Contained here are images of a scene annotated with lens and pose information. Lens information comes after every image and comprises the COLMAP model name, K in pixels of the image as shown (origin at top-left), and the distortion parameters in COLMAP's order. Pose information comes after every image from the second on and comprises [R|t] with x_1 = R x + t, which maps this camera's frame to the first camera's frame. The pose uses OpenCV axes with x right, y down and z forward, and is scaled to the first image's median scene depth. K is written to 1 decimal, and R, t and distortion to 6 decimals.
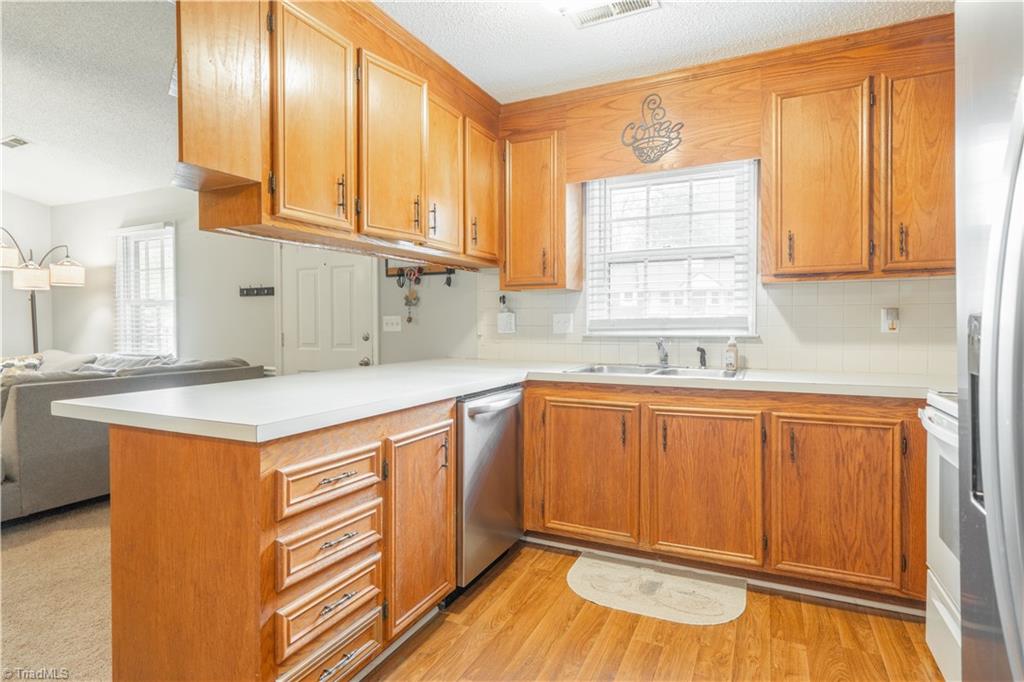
lens RADIAL K [[537.9, 0, 509.8], [0, 537.9, 331.3], [0, 0, 1]] dist [-0.003947, 0.006315]
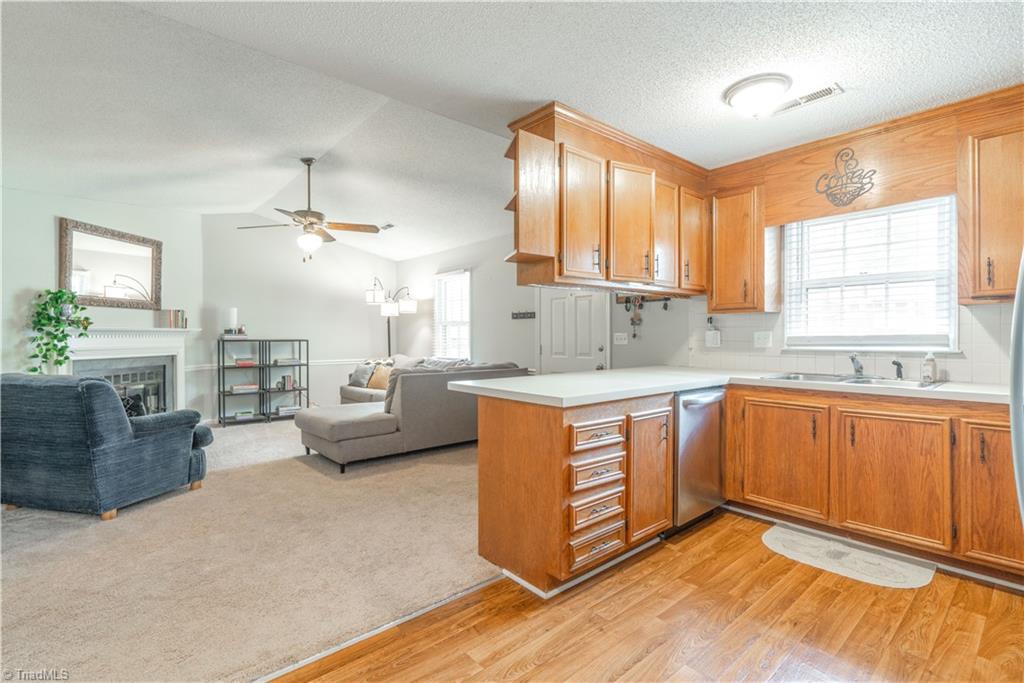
lens RADIAL K [[475.6, 0, 517.4], [0, 475.6, 339.3], [0, 0, 1]] dist [-0.004375, 0.001876]
pose [[0.920218, 0.003550, -0.391390, 0.008789], [-0.006431, 0.999961, -0.006052, -0.005520], [0.391353, 0.008086, 0.920205, -0.241675]]
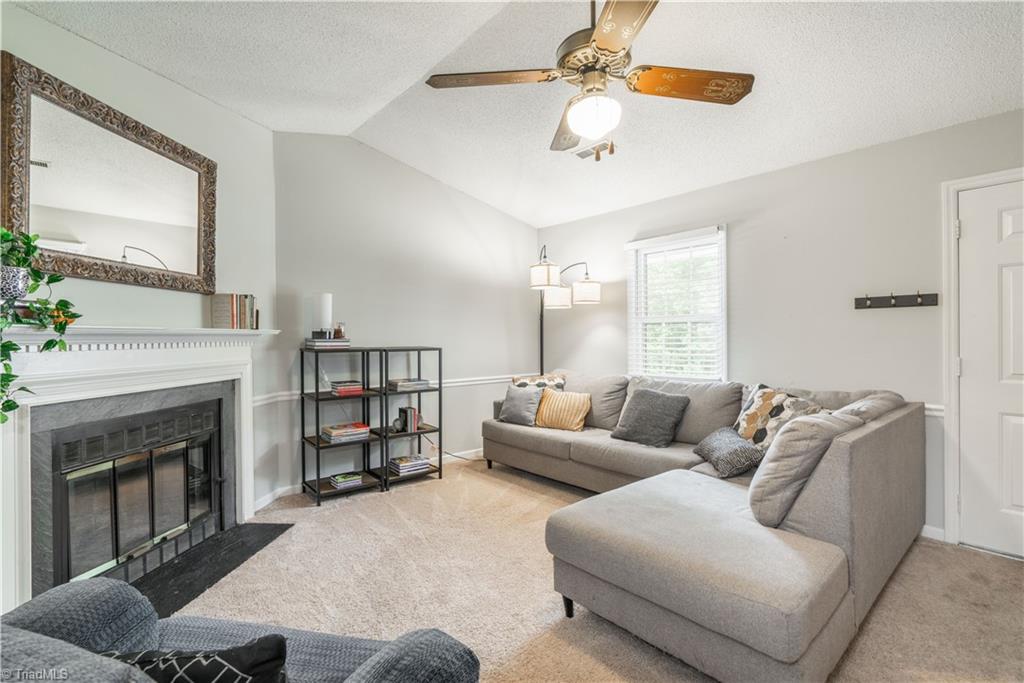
lens RADIAL K [[475.6, 0, 510.7], [0, 475.6, 340.5], [0, 0, 1]] dist [-0.004375, 0.001876]
pose [[0.916410, -0.001396, -0.400238, -1.076630], [-0.001427, 0.999976, -0.006757, -0.022057], [0.400238, 0.006763, 0.916386, 0.283821]]
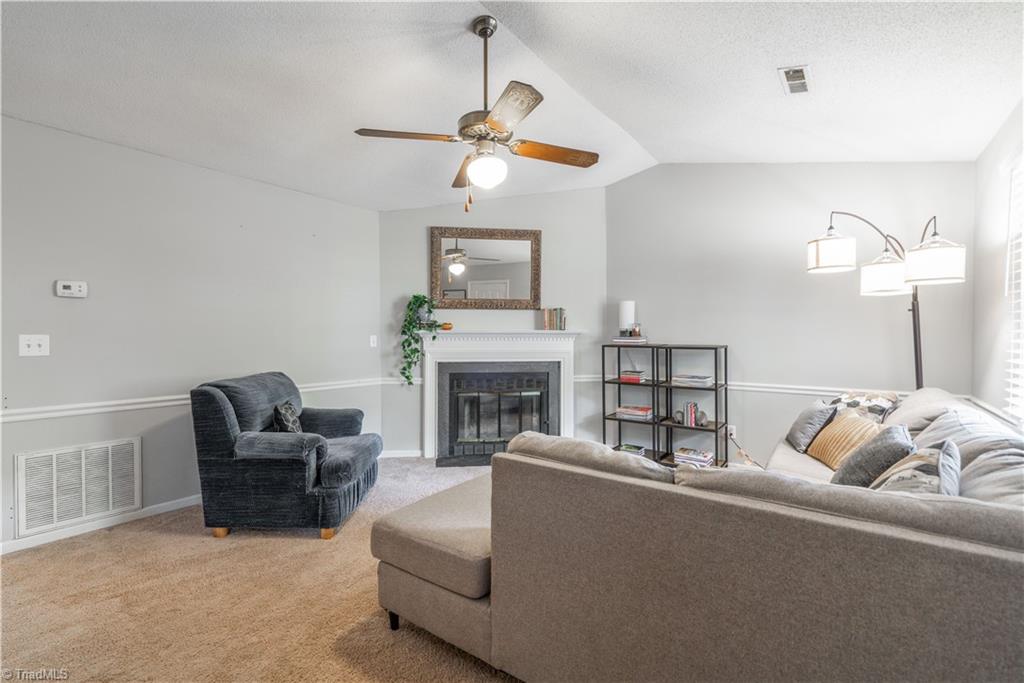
lens RADIAL K [[475.6, 0, 502.6], [0, 475.6, 339.5], [0, 0, 1]] dist [-0.004375, 0.001876]
pose [[-0.196167, 0.010257, -0.980517, -0.378592], [-0.017322, 0.999753, 0.013924, -0.040101], [0.980418, 0.019716, -0.195941, 1.135580]]
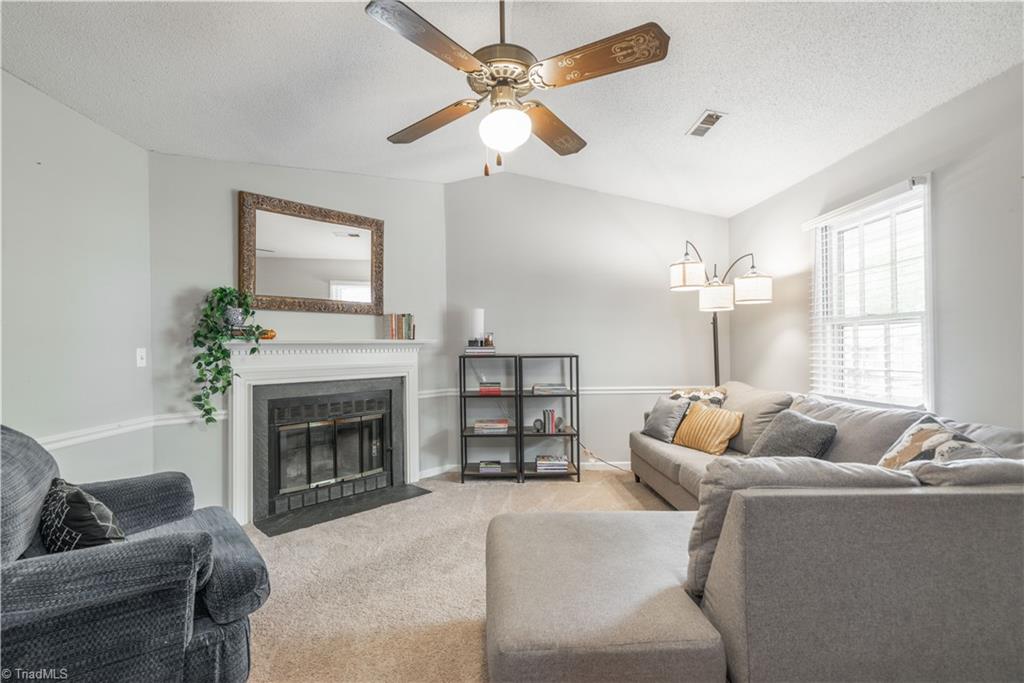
lens RADIAL K [[475.6, 0, 504.2], [0, 475.6, 343.3], [0, 0, 1]] dist [-0.004375, 0.001876]
pose [[0.453168, -0.008475, -0.891385, -0.642793], [-0.006084, 0.999902, -0.012599, -0.026140], [0.891405, 0.011132, 0.453072, 0.626244]]
